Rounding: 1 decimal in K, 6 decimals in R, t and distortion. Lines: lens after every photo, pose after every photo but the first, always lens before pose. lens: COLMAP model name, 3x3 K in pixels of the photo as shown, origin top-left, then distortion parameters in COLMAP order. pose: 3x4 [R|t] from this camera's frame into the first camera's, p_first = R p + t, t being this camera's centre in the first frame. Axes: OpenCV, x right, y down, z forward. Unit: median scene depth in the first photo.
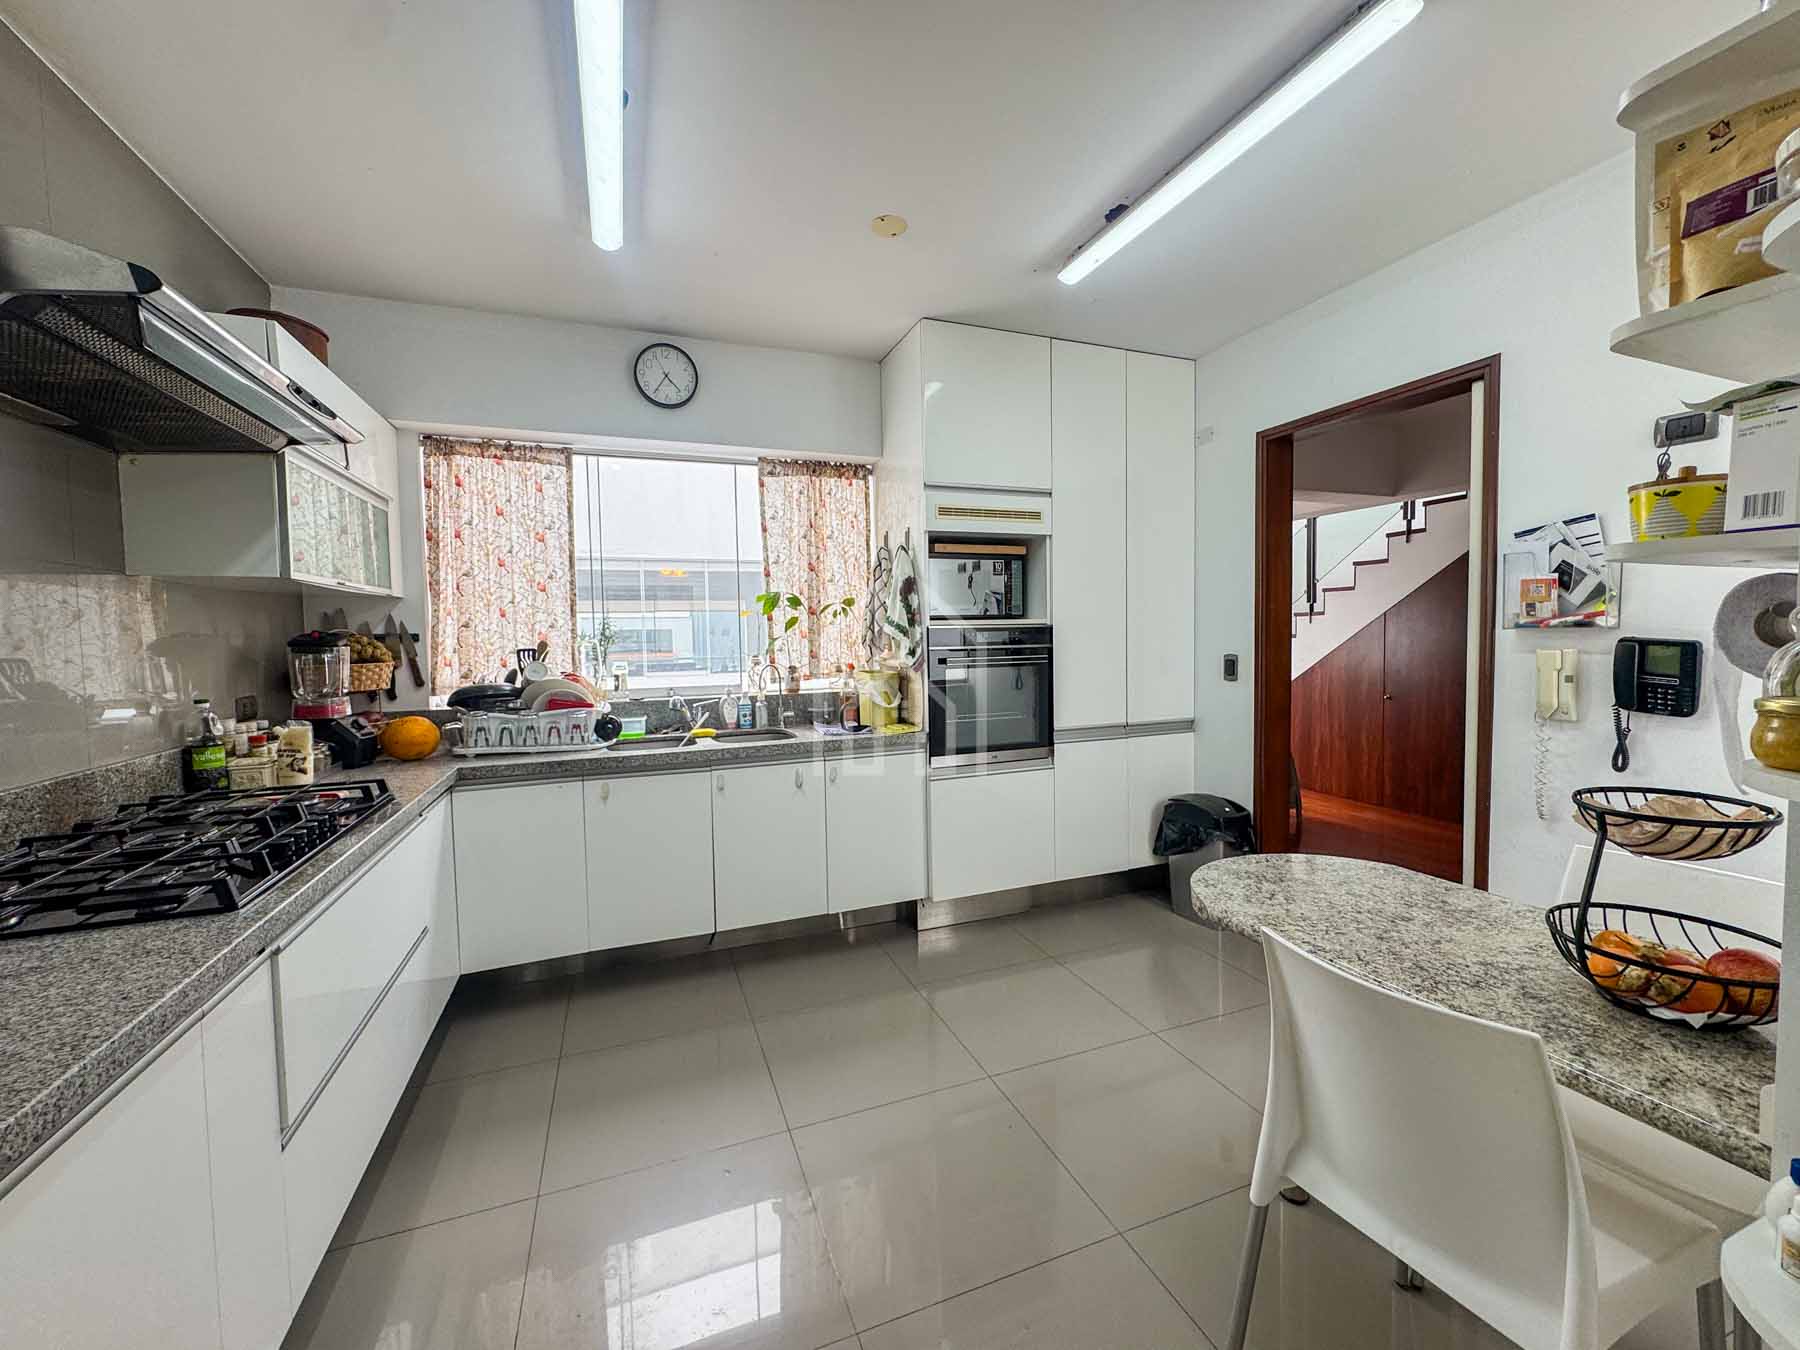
lens RADIAL K [[723.6, 0, 900.4], [0, 723.6, 672.1], [0, 0, 1]] dist [-0.003206, 0.000215]
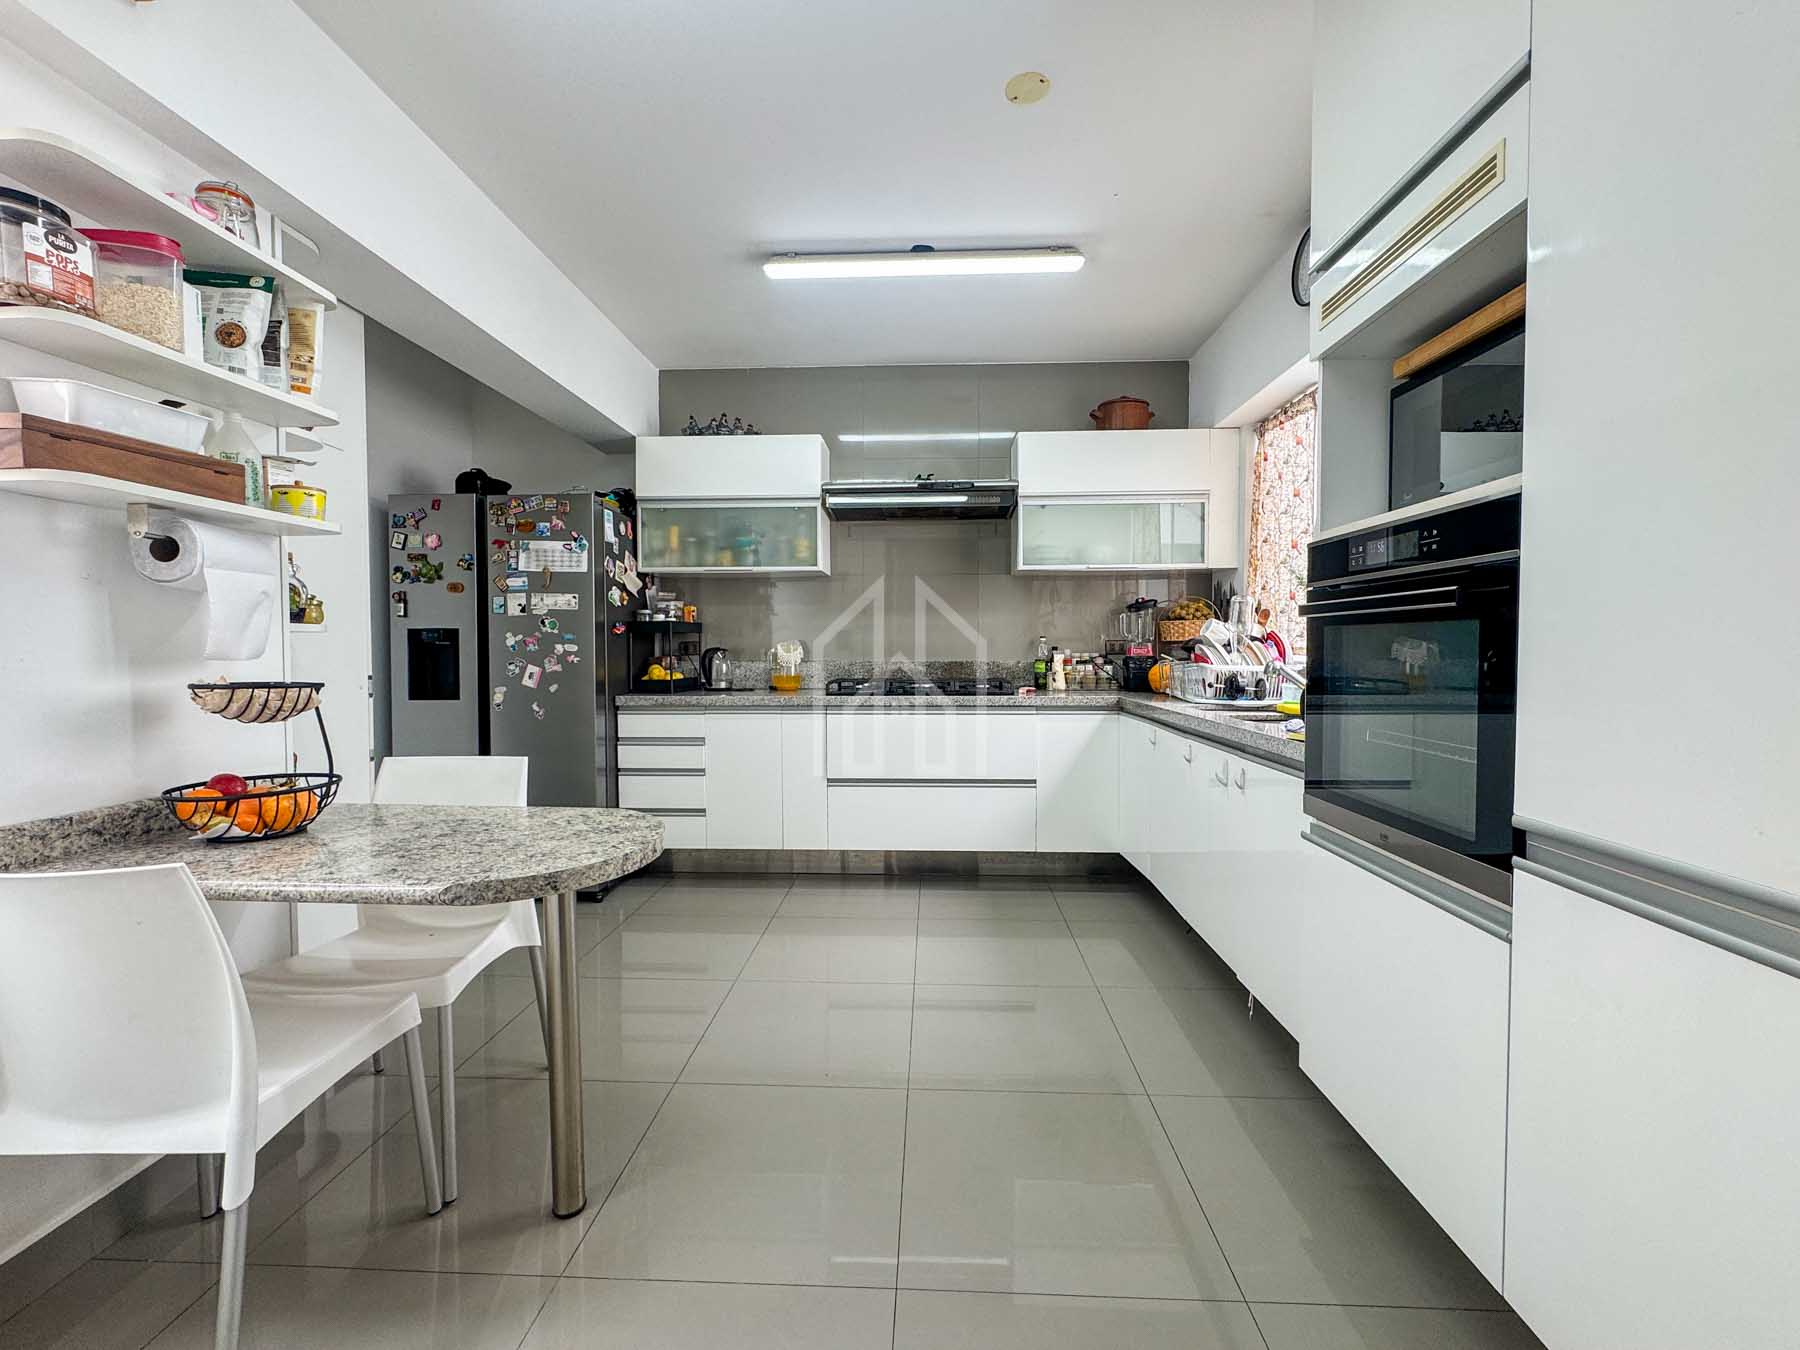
lens RADIAL K [[755.4, 0, 900.0], [0, 755.4, 675.0], [0, 0, 1]] dist [-0.005633, 0.000067]
pose [[-0.397264, 0.056343, -0.915973, 0.624107], [-0.039810, 0.996116, 0.078539, -0.001134], [0.916841, 0.067665, -0.393478, 0.888162]]
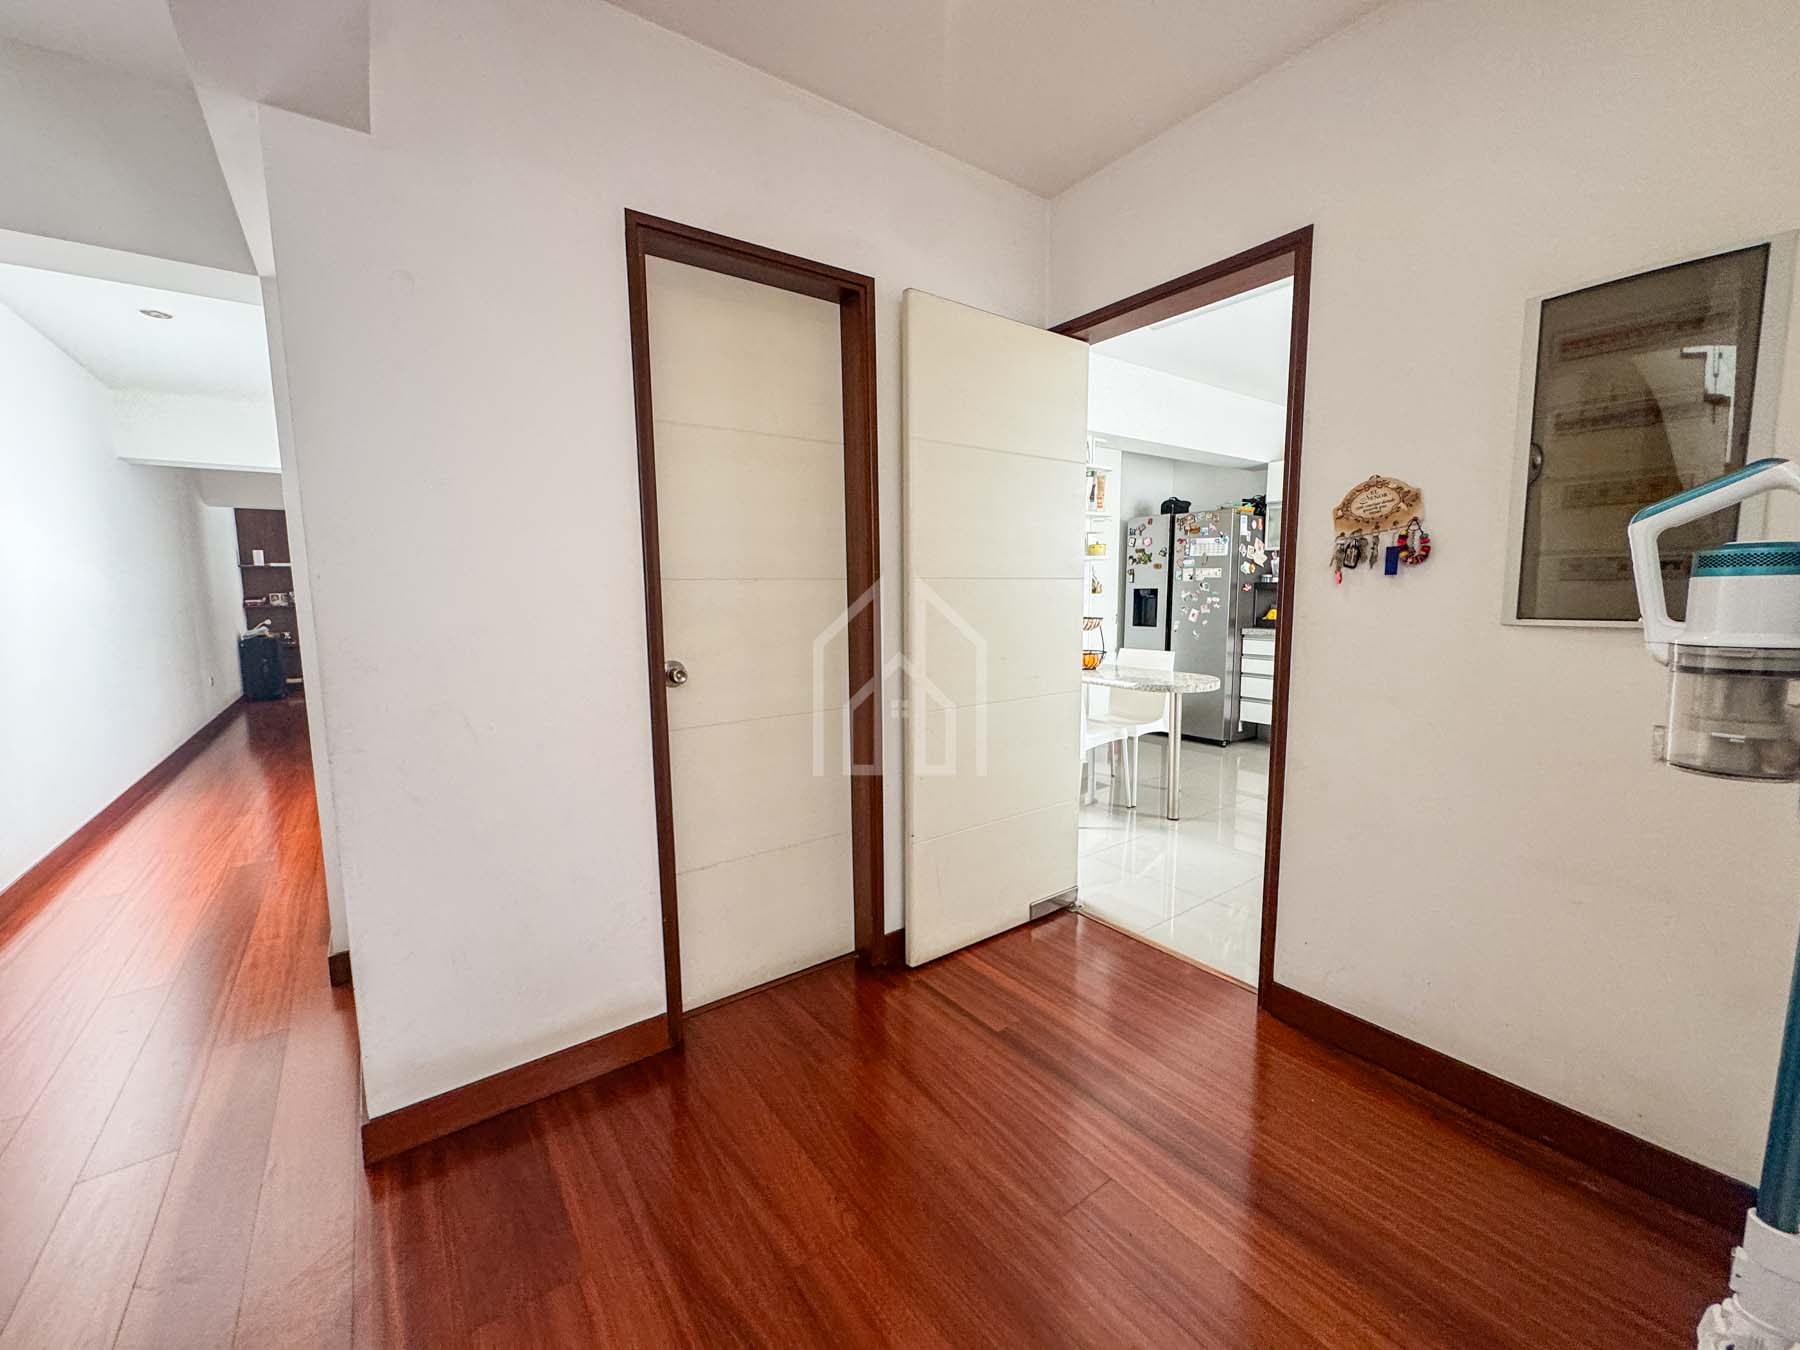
lens RADIAL K [[723.6, 0, 900.4], [0, 723.6, 672.1], [0, 0, 1]] dist [-0.003206, 0.000215]
pose [[-0.964400, 0.059887, -0.257579, 1.187400], [0.014619, 0.984605, 0.174184, -0.110136], [0.264045, 0.164218, -0.950428, 1.778785]]
